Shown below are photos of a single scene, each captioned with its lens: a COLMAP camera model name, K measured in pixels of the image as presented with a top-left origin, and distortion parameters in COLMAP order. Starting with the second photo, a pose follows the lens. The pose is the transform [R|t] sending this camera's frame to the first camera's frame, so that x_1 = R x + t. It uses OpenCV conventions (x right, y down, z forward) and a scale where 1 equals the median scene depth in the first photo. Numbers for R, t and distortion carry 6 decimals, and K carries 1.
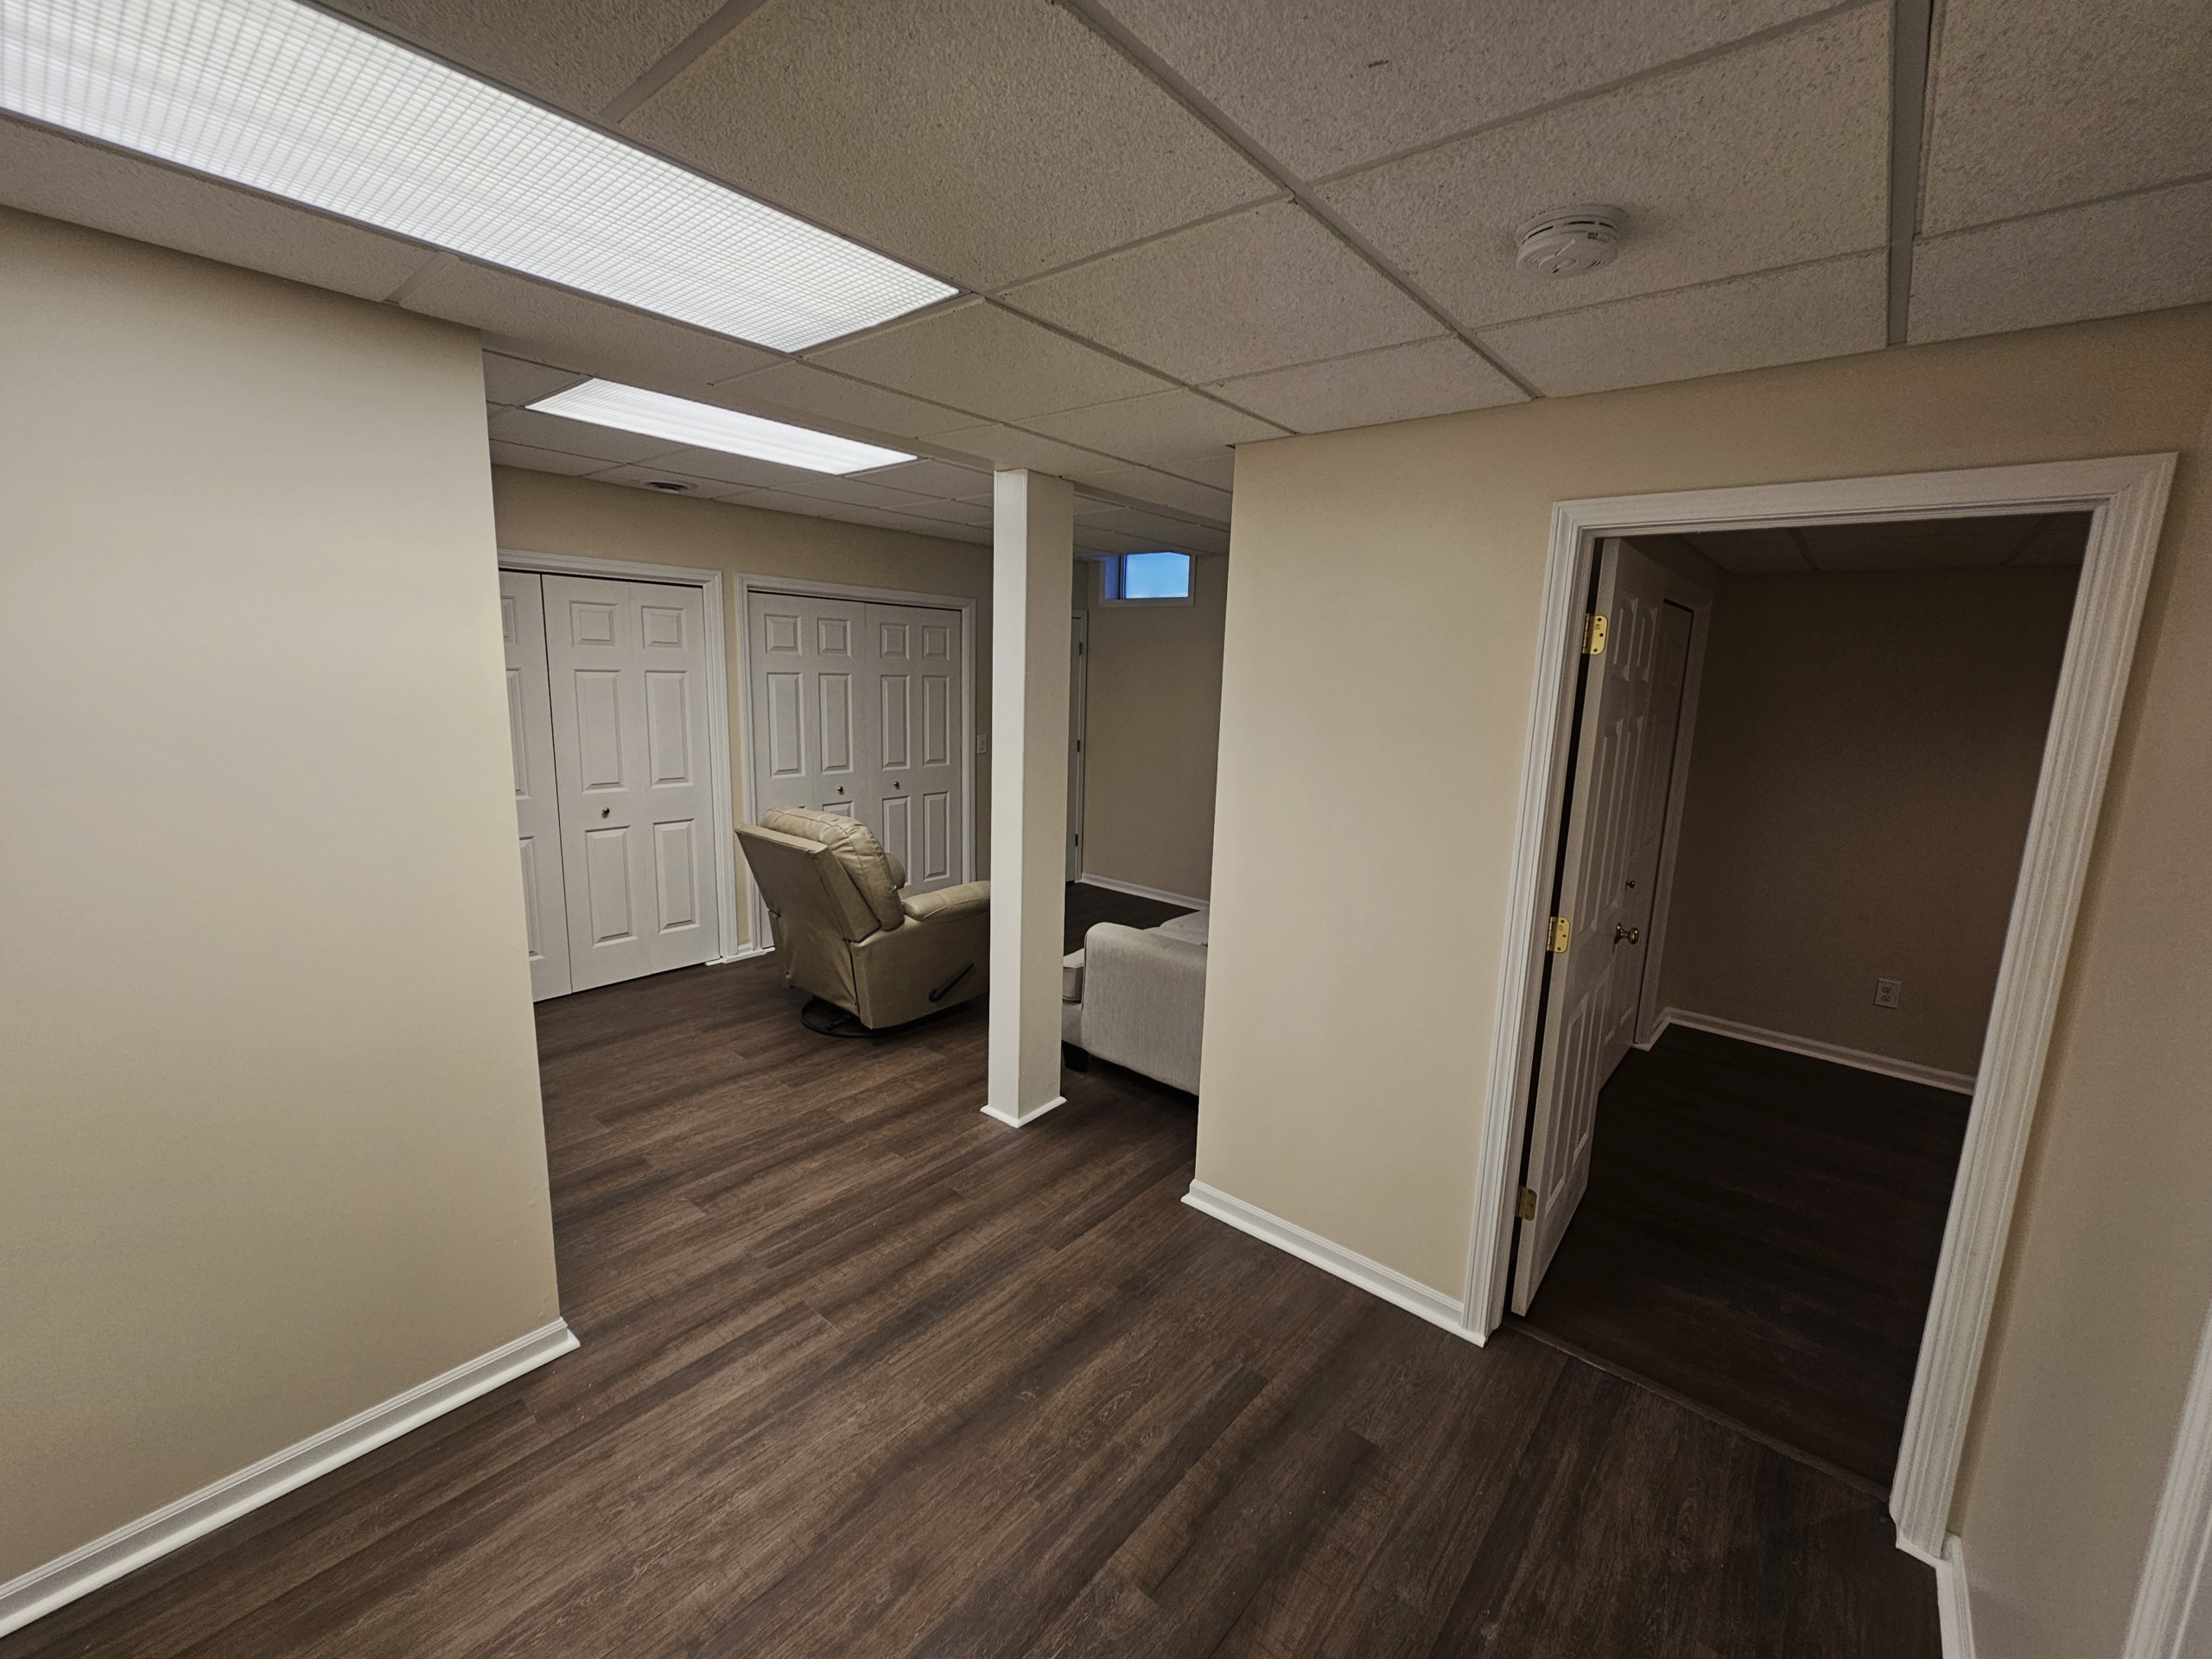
lens RADIAL K [[905.8, 0, 1106.9], [0, 905.8, 821.4], [0, 0, 1]] dist [0.000700, -0.000252]
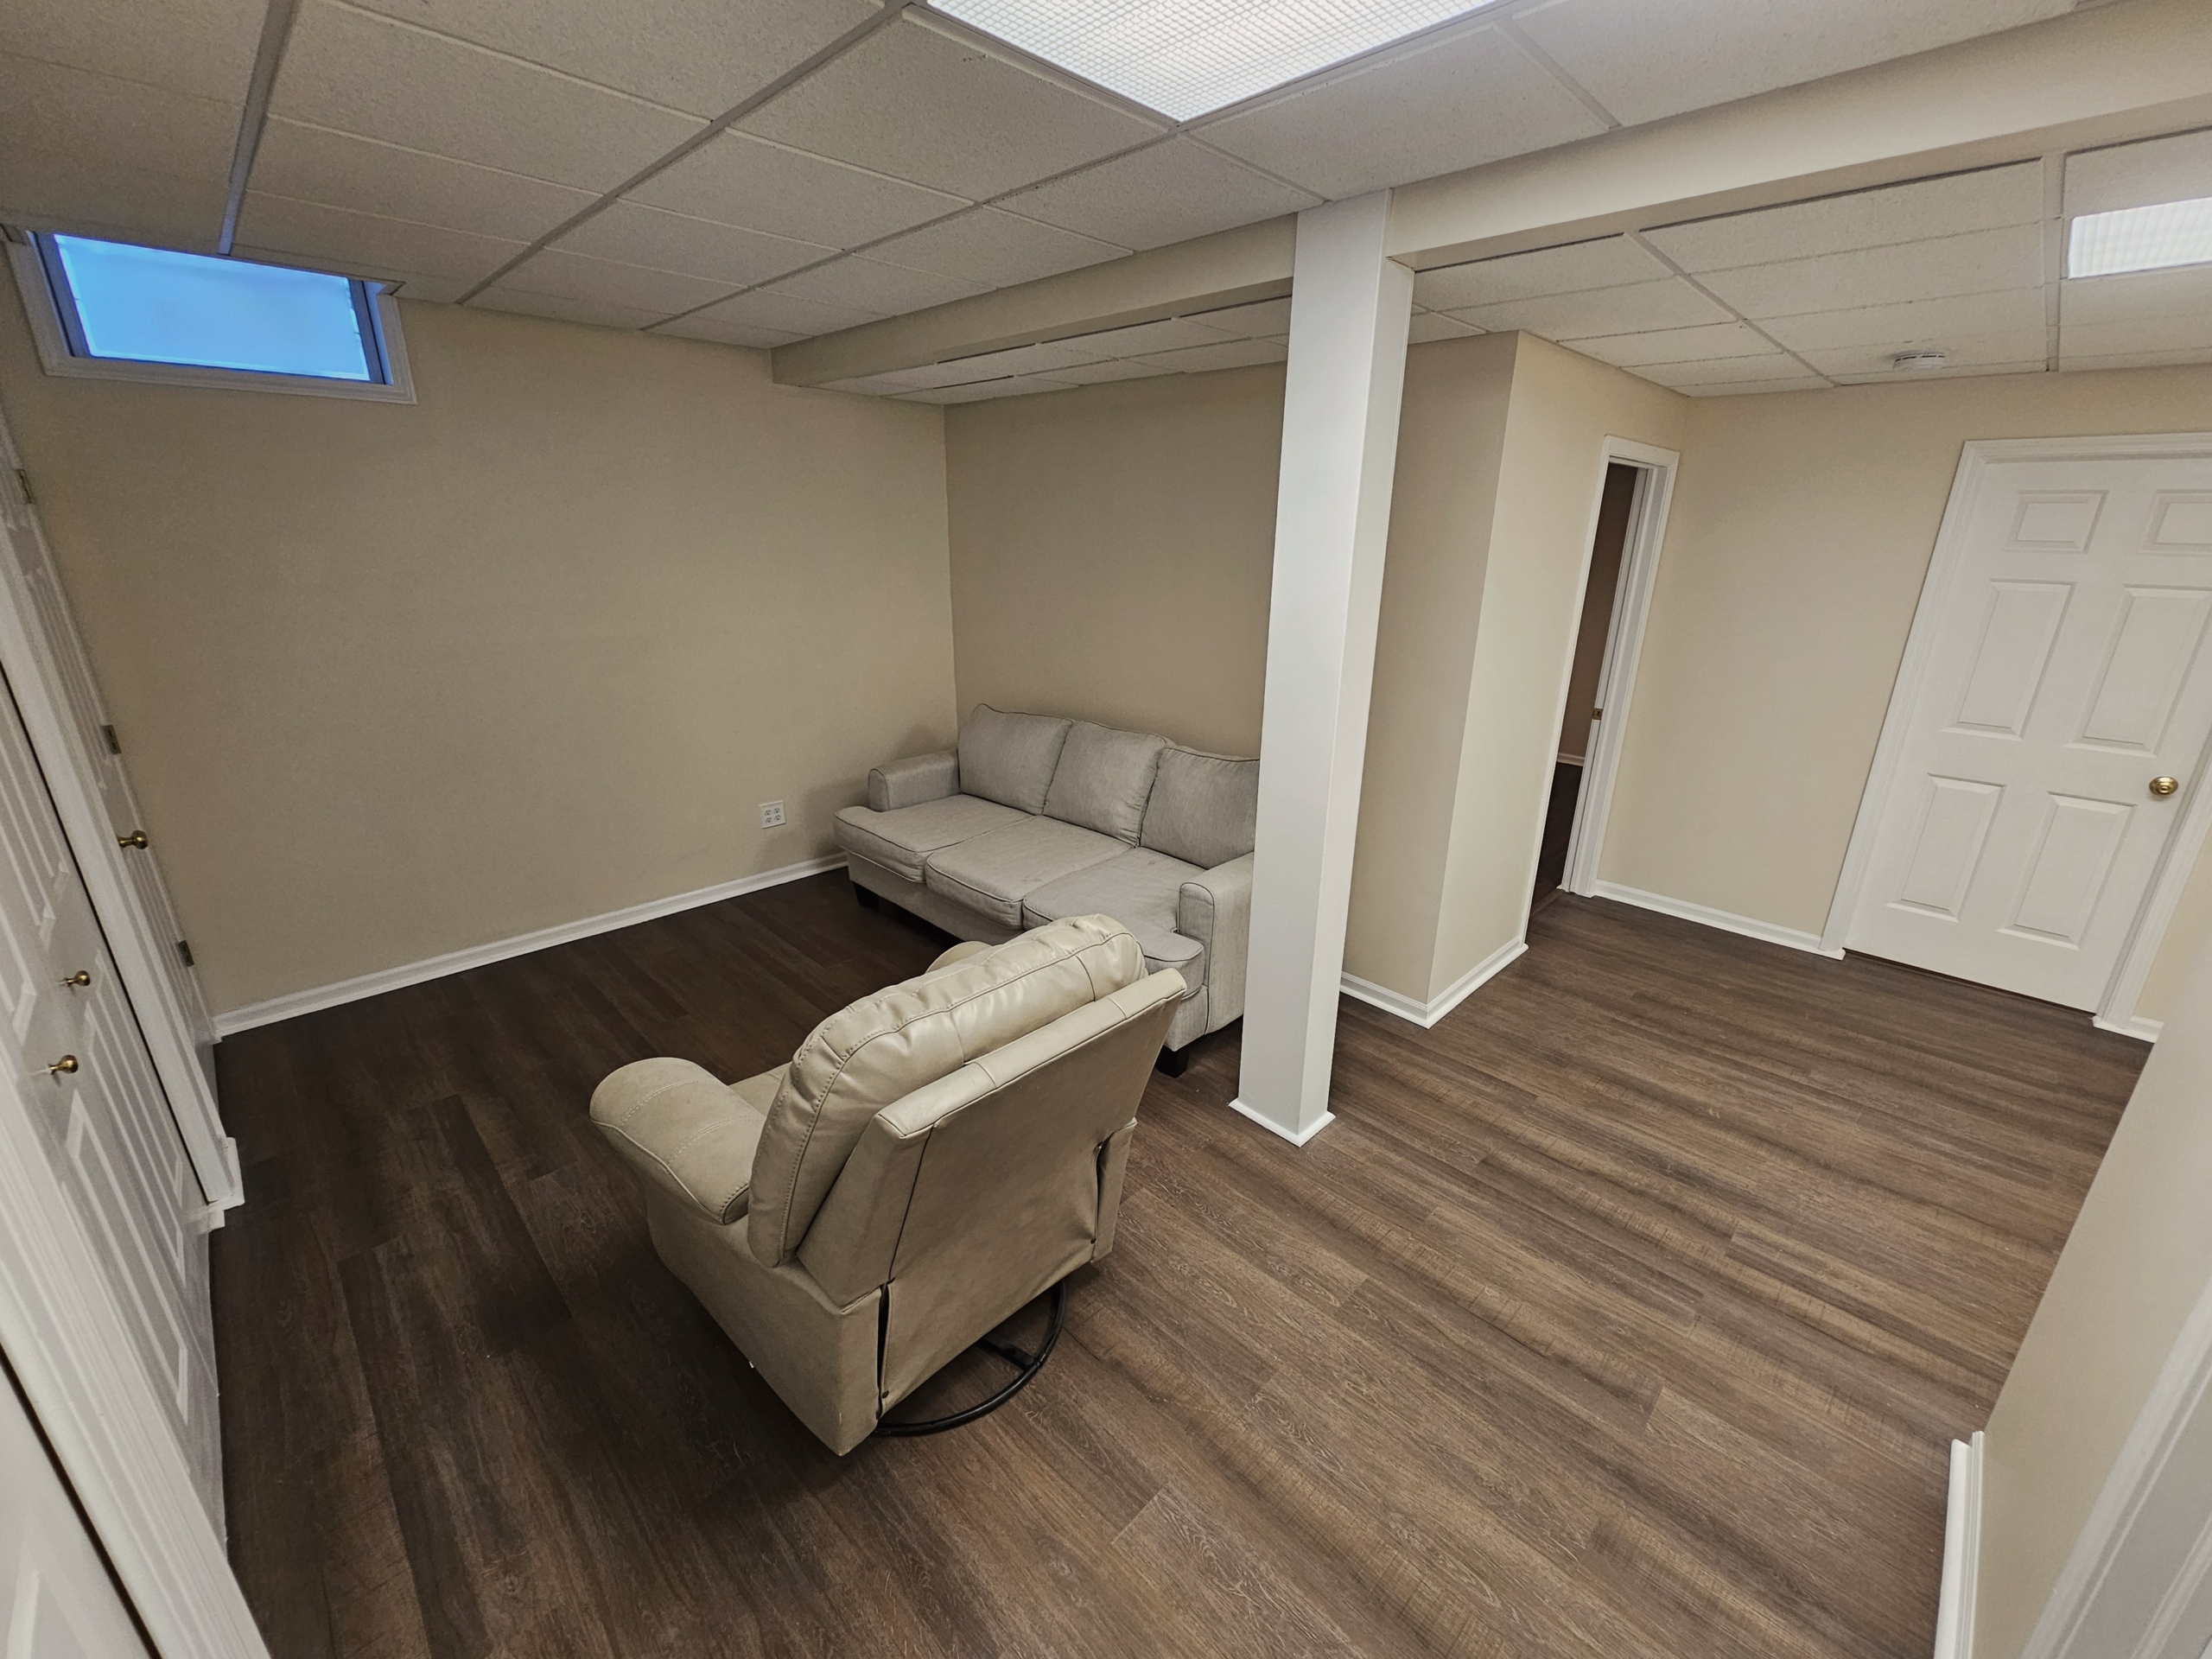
lens RADIAL K [[905.8, 0, 1106.9], [0, 905.8, 828.1], [0, 0, 1]] dist [0.000700, -0.000252]
pose [[0.075857, -0.347746, 0.934515, -1.012874], [0.164843, 0.928693, 0.332199, -0.294224], [-0.983398, 0.128848, 0.127771, 1.311129]]
